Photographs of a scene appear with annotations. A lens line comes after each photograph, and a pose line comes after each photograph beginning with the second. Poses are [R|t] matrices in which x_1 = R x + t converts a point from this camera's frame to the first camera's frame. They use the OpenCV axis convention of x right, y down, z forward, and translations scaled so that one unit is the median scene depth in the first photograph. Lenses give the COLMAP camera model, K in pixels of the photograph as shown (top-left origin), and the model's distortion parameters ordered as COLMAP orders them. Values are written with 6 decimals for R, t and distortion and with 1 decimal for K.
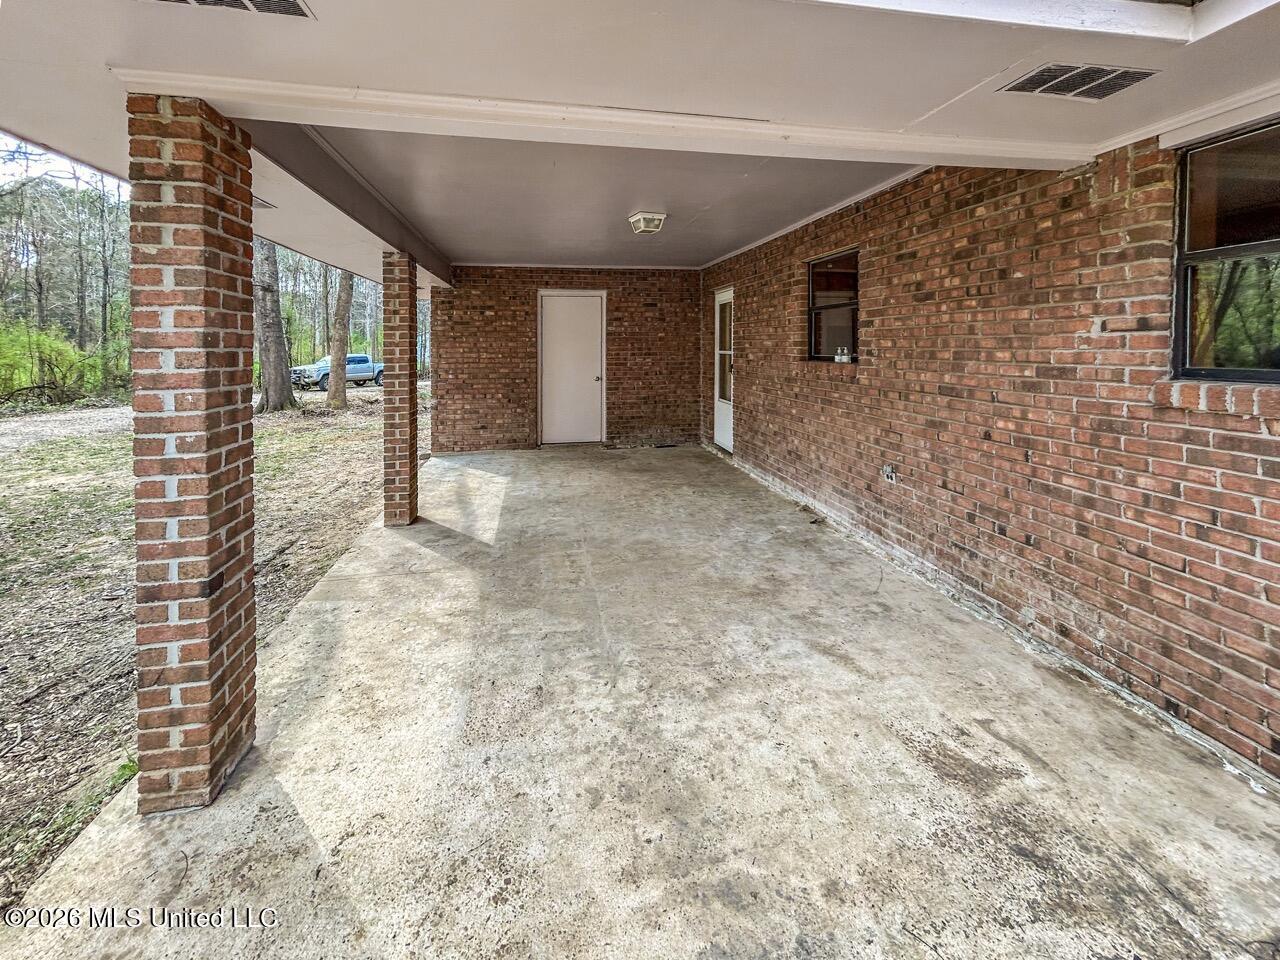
lens RADIAL K [[530.2, 0, 637.7], [0, 530.2, 476.5], [0, 0, 1]] dist [0.013083, -0.000037]
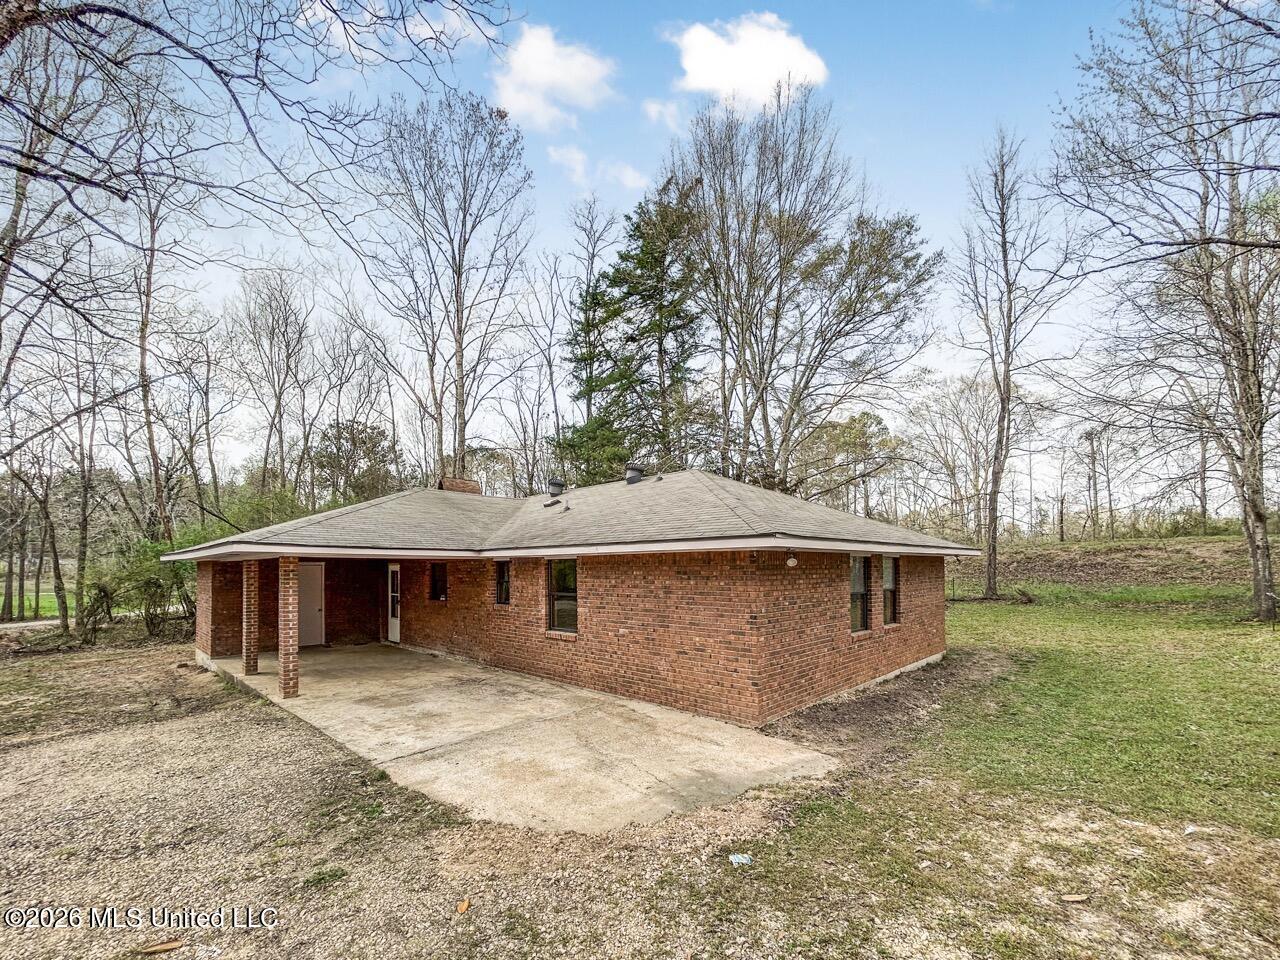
lens RADIAL K [[530.2, 0, 637.7], [0, 530.2, 476.5], [0, 0, 1]] dist [0.013083, -0.000037]
pose [[0.814254, 0.093794, 0.572882, -0.385425], [0.148802, 0.920166, -0.362150, 0.305131], [-0.561114, 0.380128, 0.735292, -1.600116]]
